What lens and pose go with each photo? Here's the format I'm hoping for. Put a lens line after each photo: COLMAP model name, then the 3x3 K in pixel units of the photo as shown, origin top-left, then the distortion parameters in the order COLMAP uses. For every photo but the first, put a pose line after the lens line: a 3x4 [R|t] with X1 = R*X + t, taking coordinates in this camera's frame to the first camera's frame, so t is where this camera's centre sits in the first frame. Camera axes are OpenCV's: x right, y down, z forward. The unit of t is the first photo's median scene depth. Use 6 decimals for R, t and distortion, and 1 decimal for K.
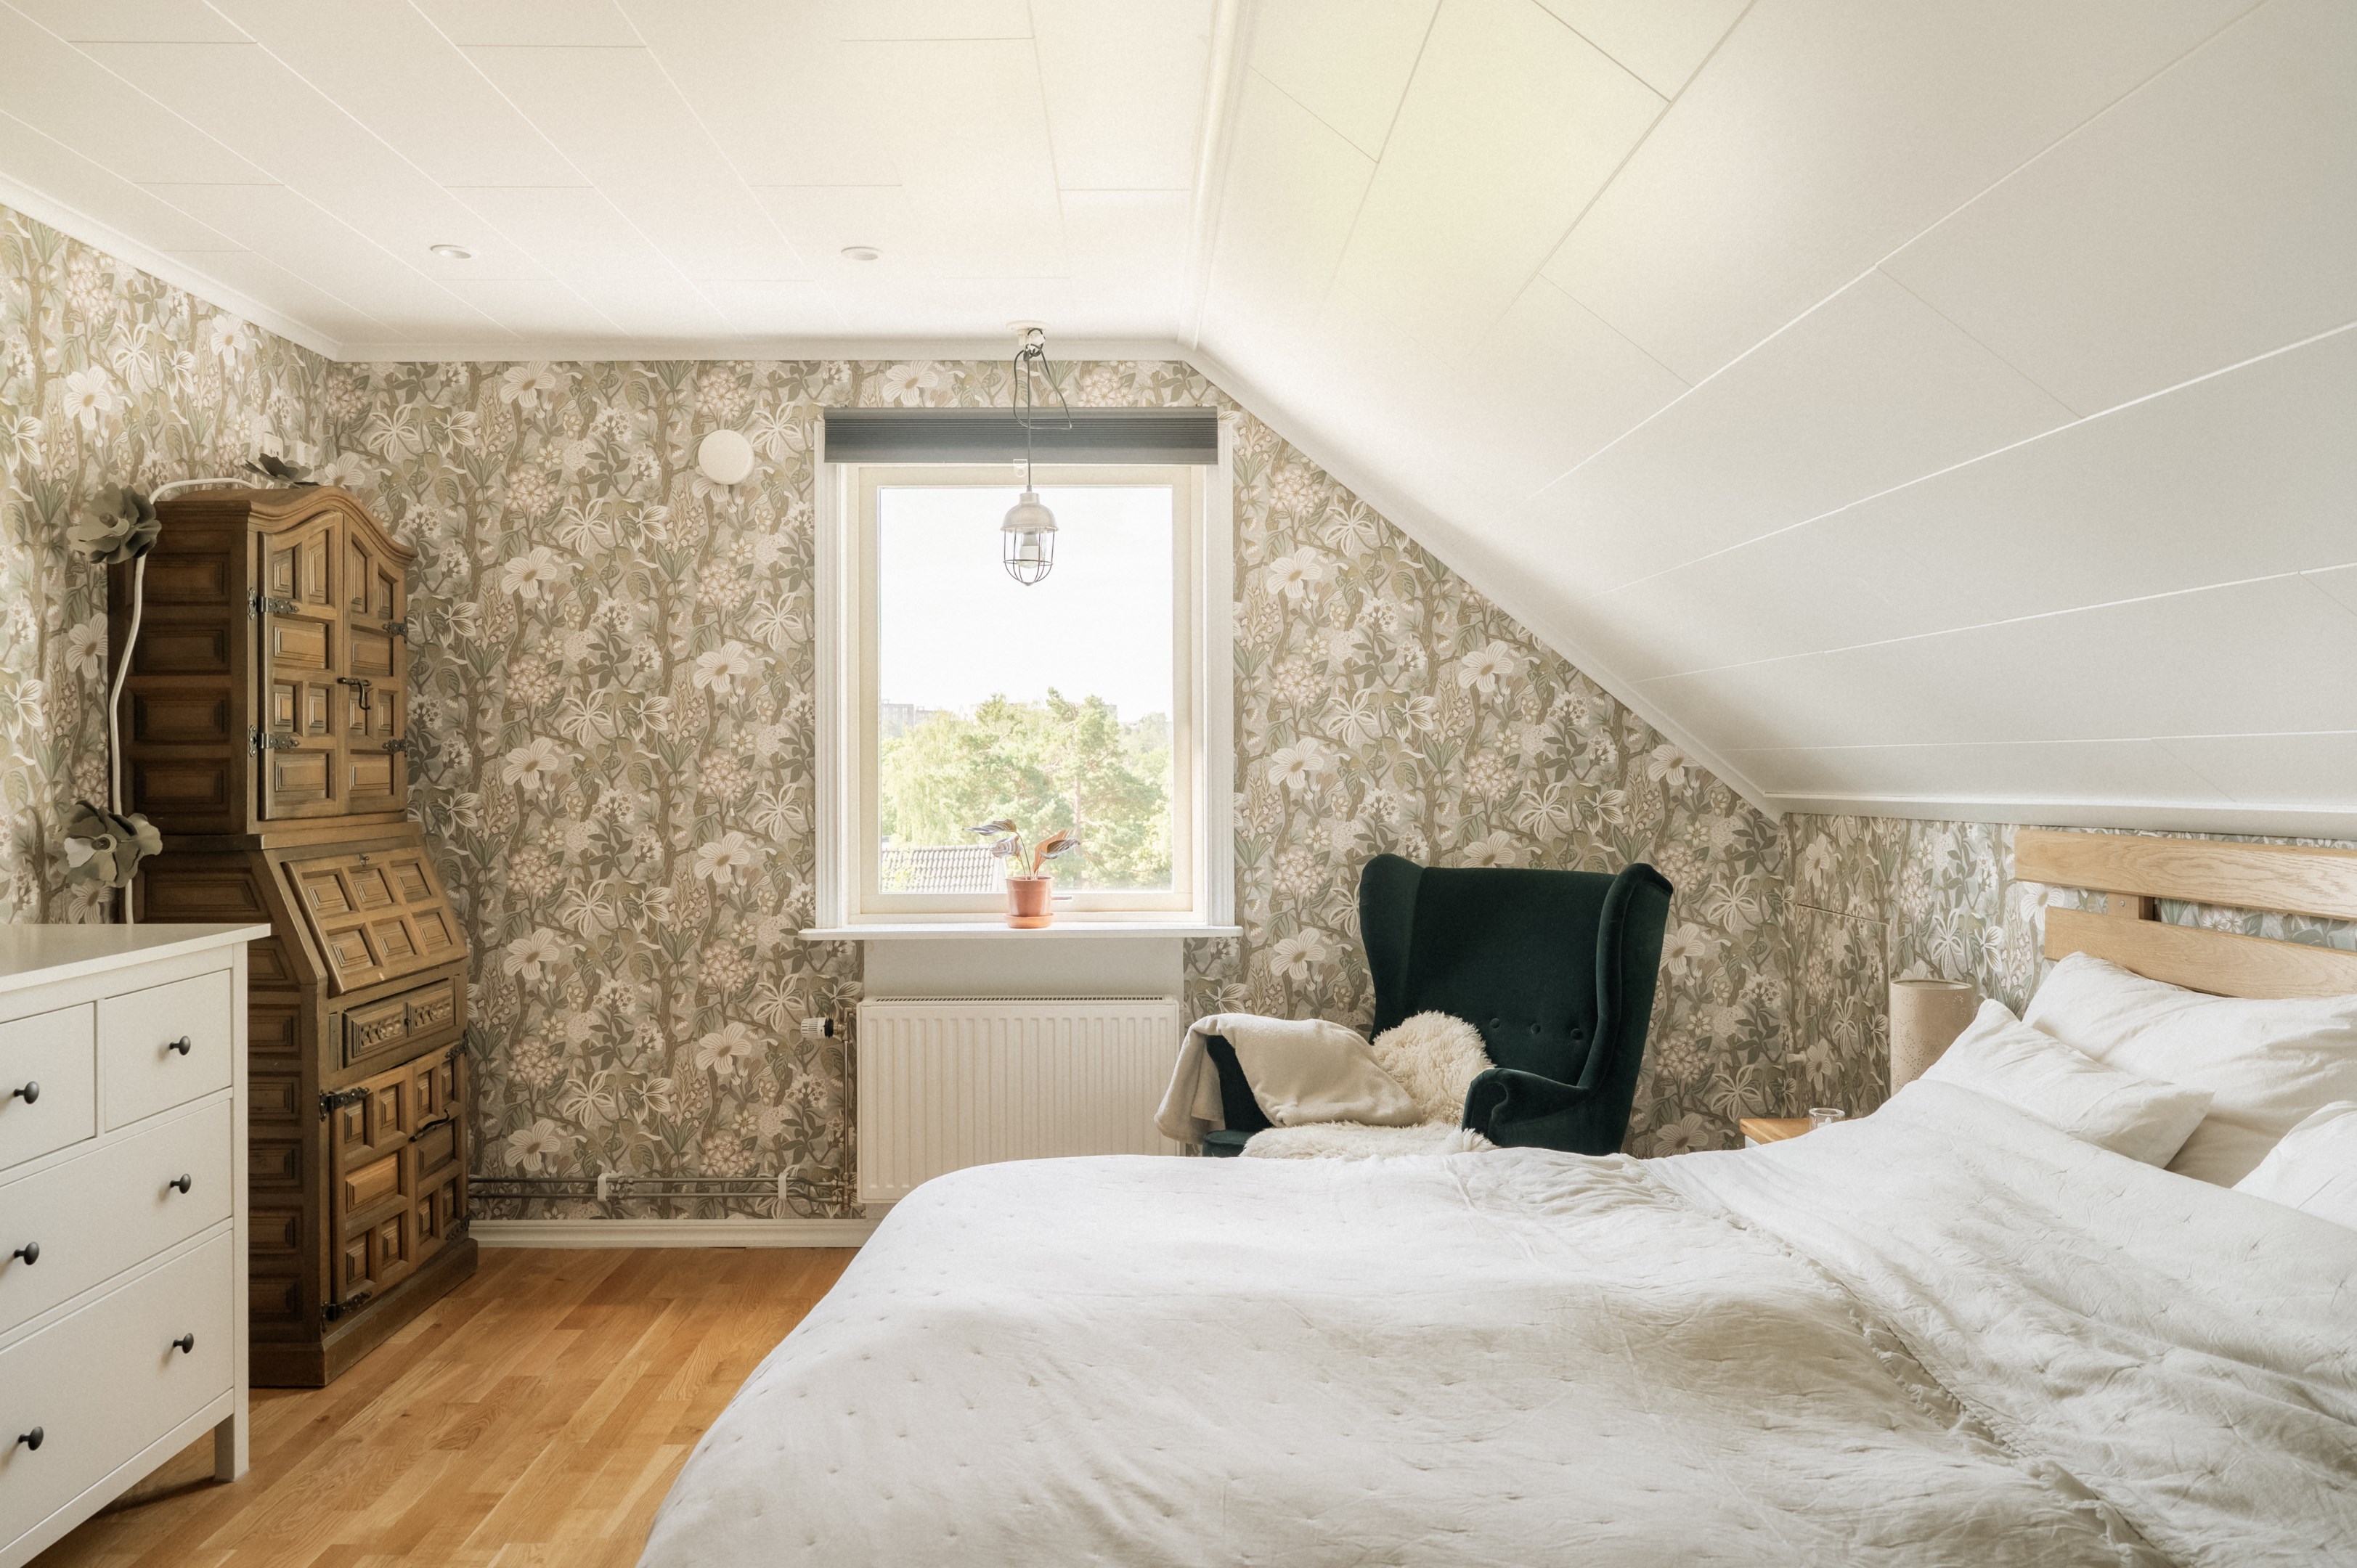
lens RADIAL K [[1609.4, 0, 1131.0], [0, 1609.4, 750.8], [0, 0, 1]] dist [-0.002370, 0.000034]
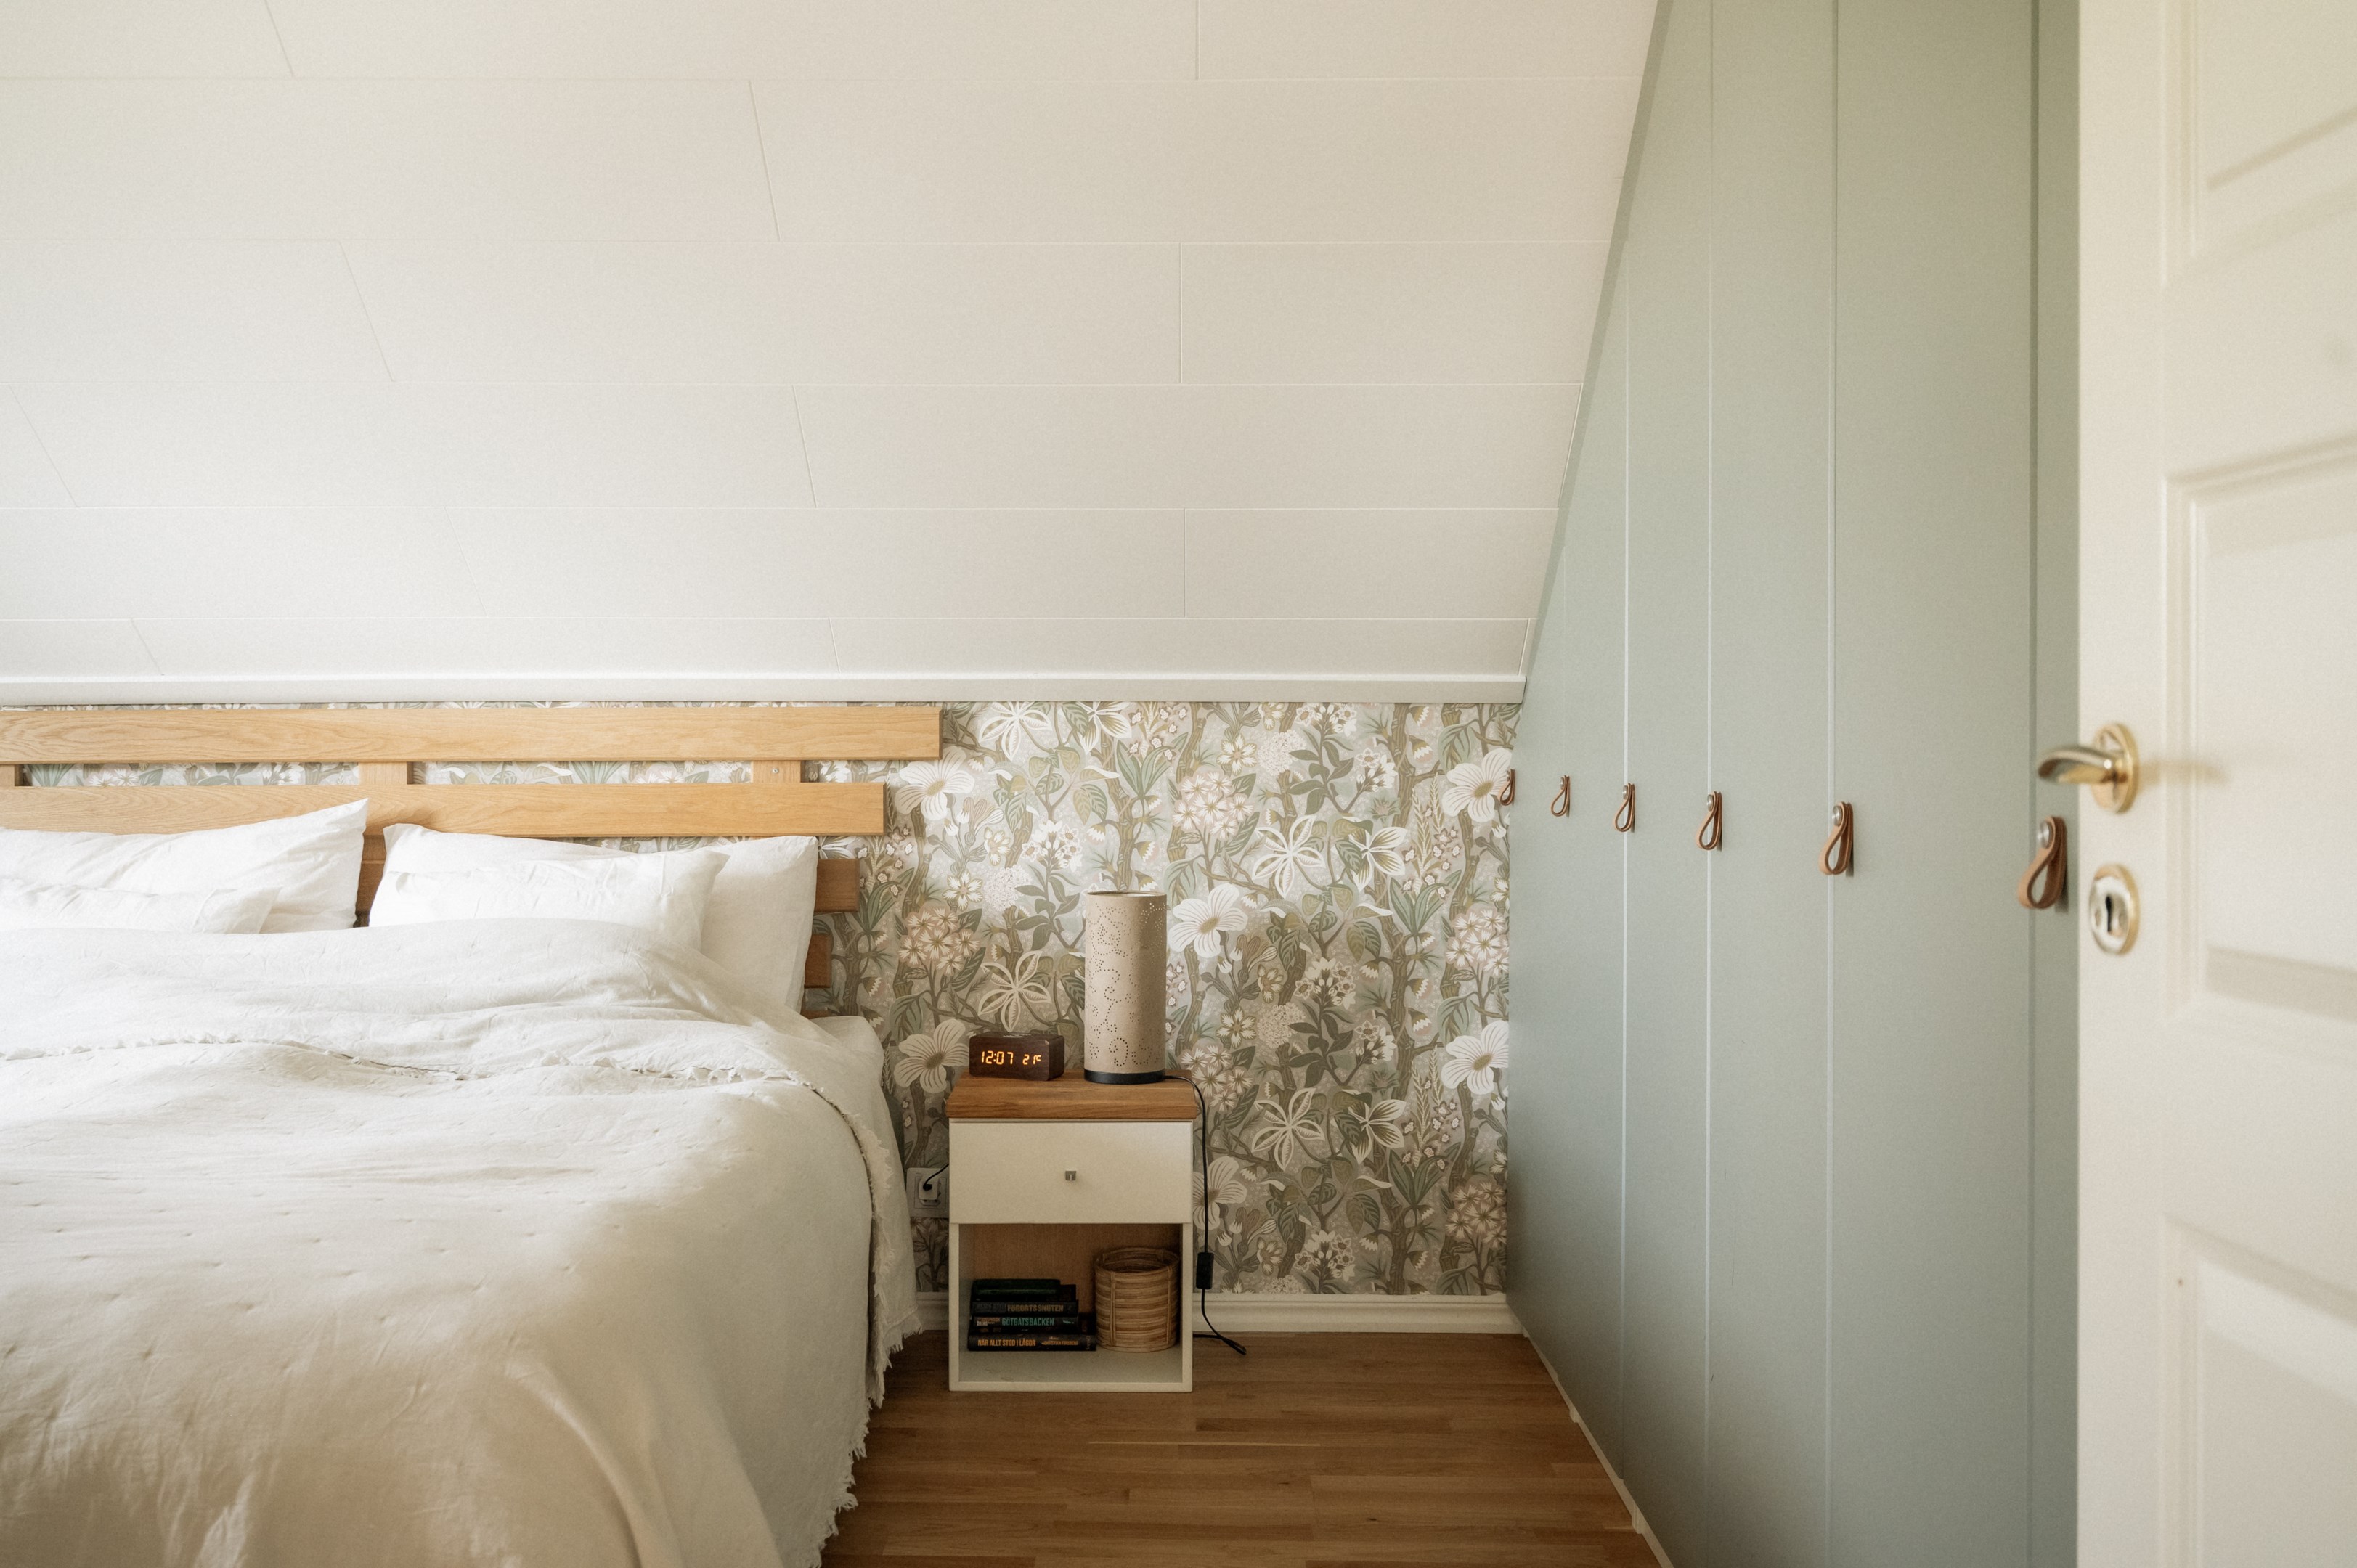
lens RADIAL K [[2357.1, 0, 1179.0], [0, 2357.1, 736.9], [0, 0, 1]] dist [0.004994, -0.012661]
pose [[-0.001506, 0.005107, 0.999986, -0.622941], [-0.006781, 0.999964, -0.005117, 0.046779], [-0.999976, -0.006789, -0.001471, 0.133955]]
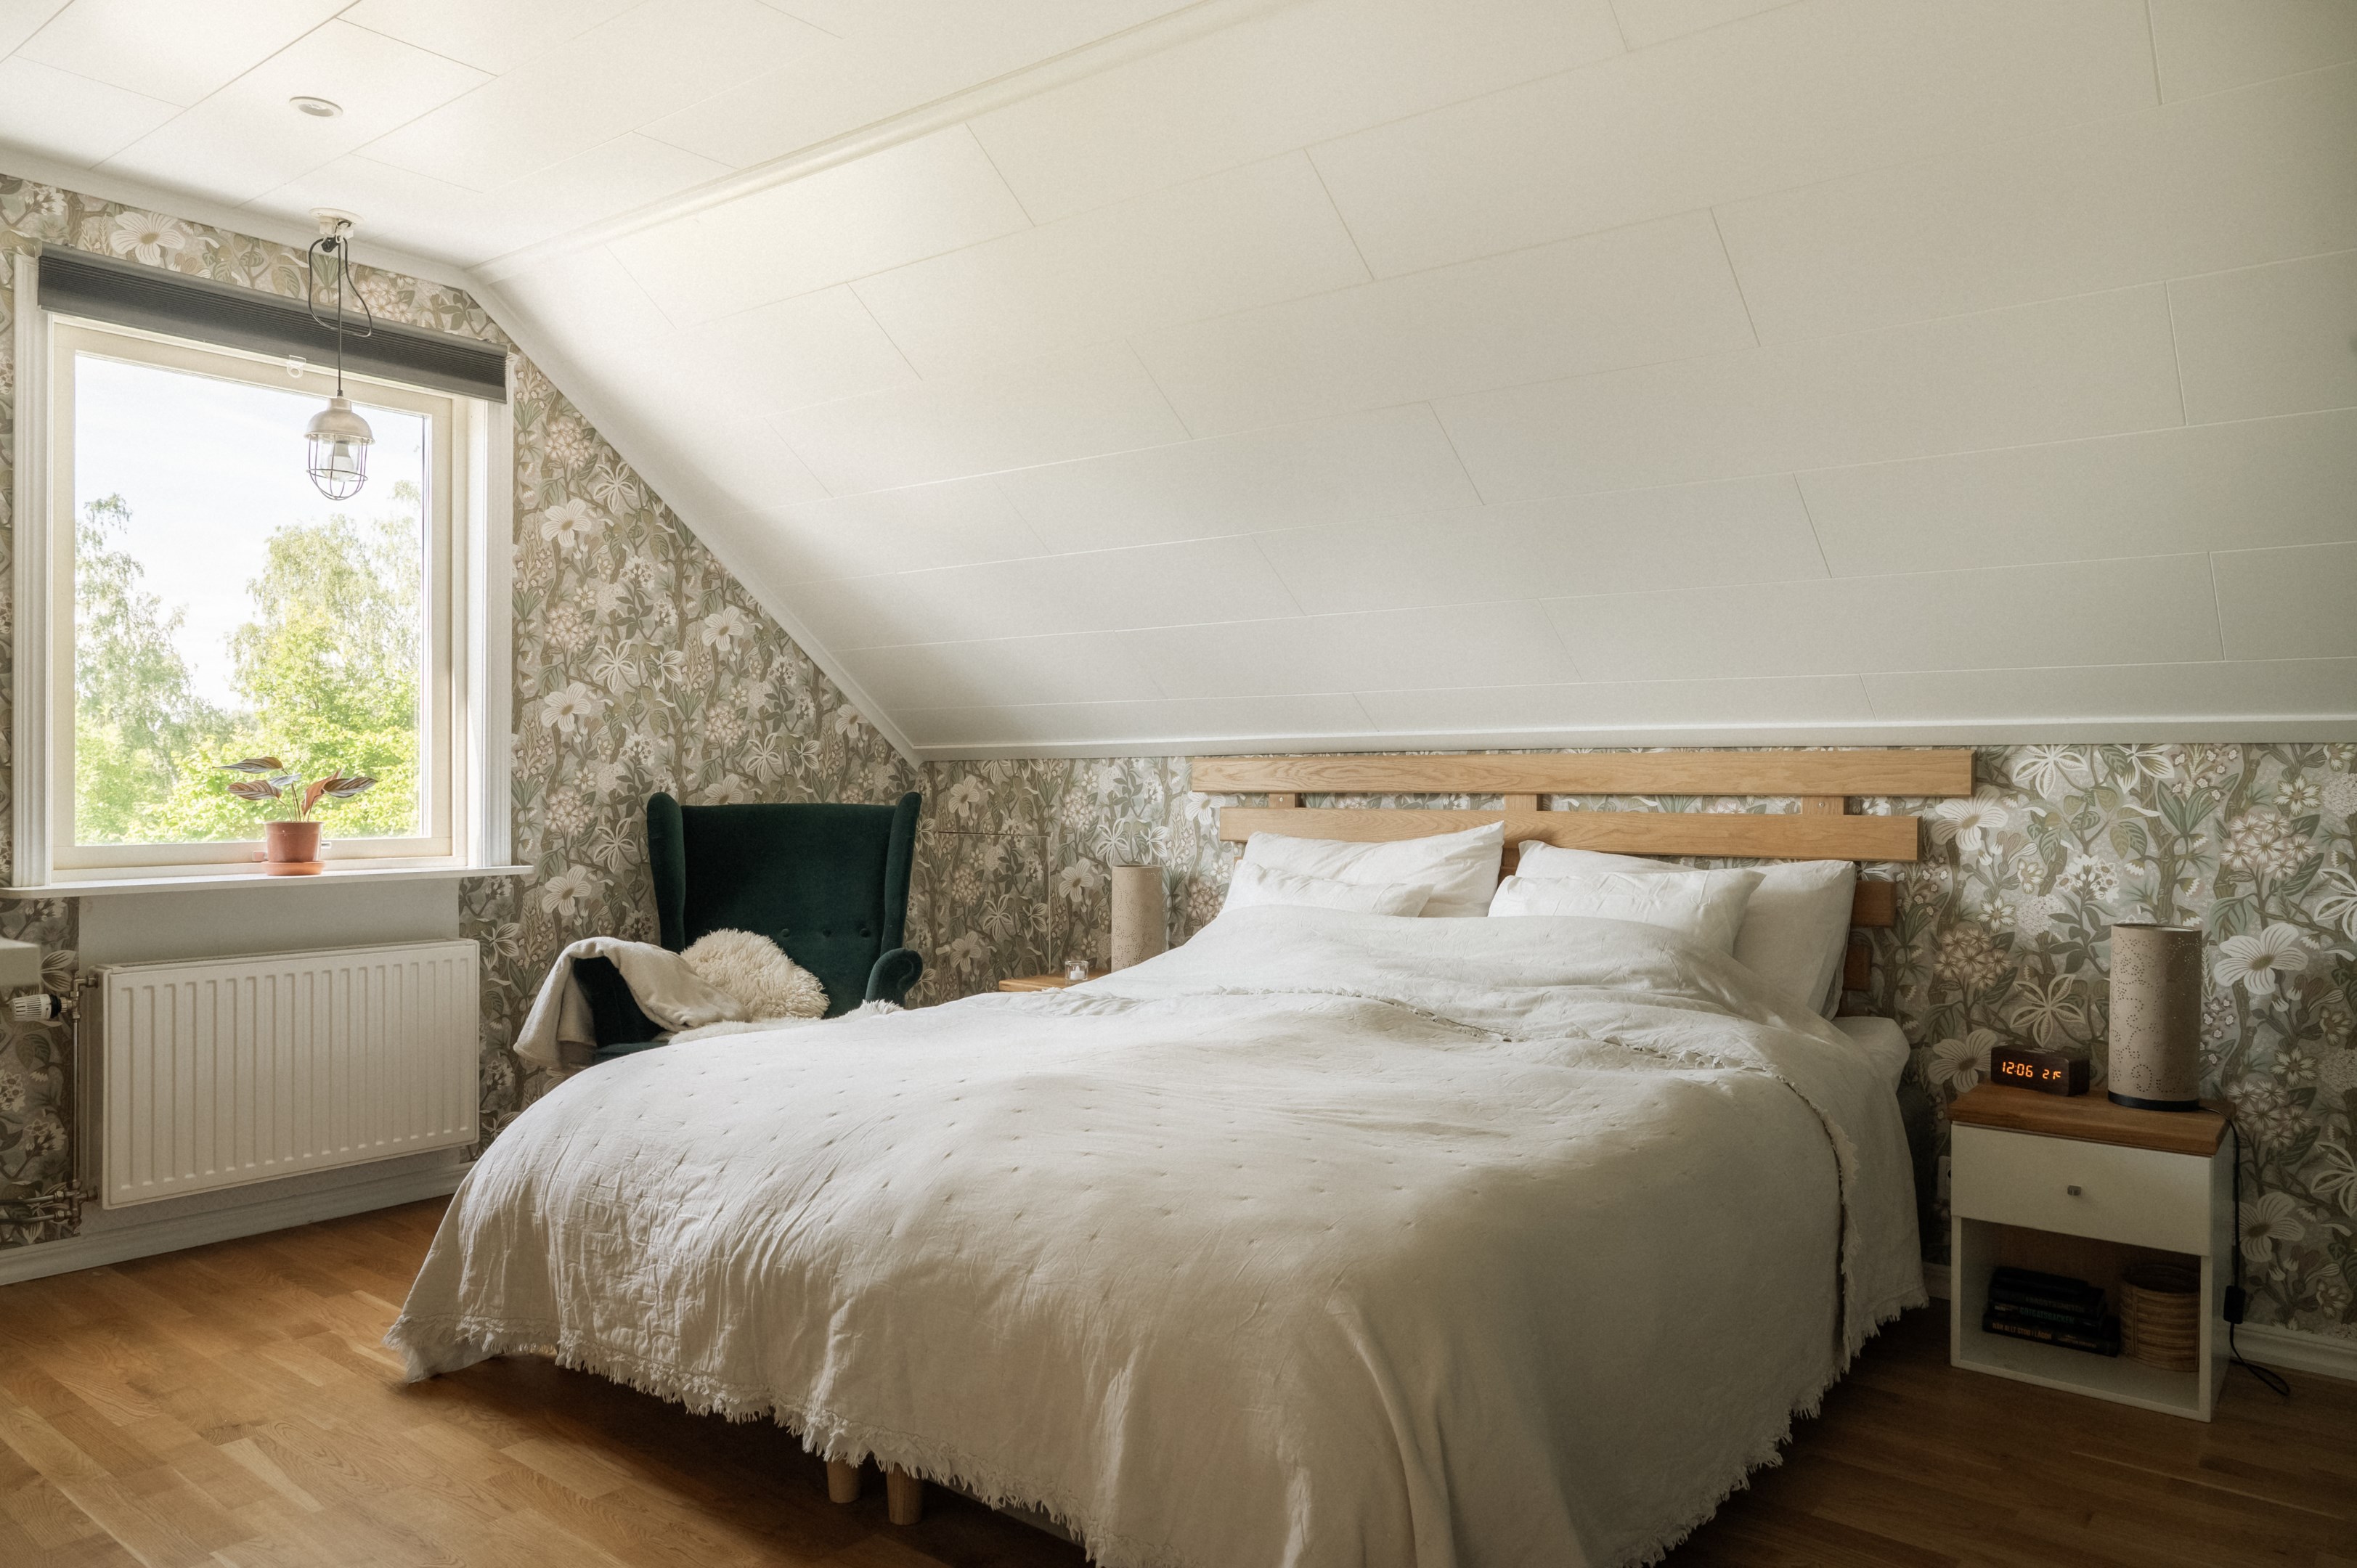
lens RADIAL K [[1595.8, 0, 1178.5], [0, 1595.8, 784.0], [0, 0, 1]] dist [-0.000181, -0.000007]
pose [[0.628279, 0.004339, 0.777976, -0.448061], [-0.013209, 0.999900, 0.005090, 0.046979], [-0.777876, -0.013474, 0.628273, 0.048909]]
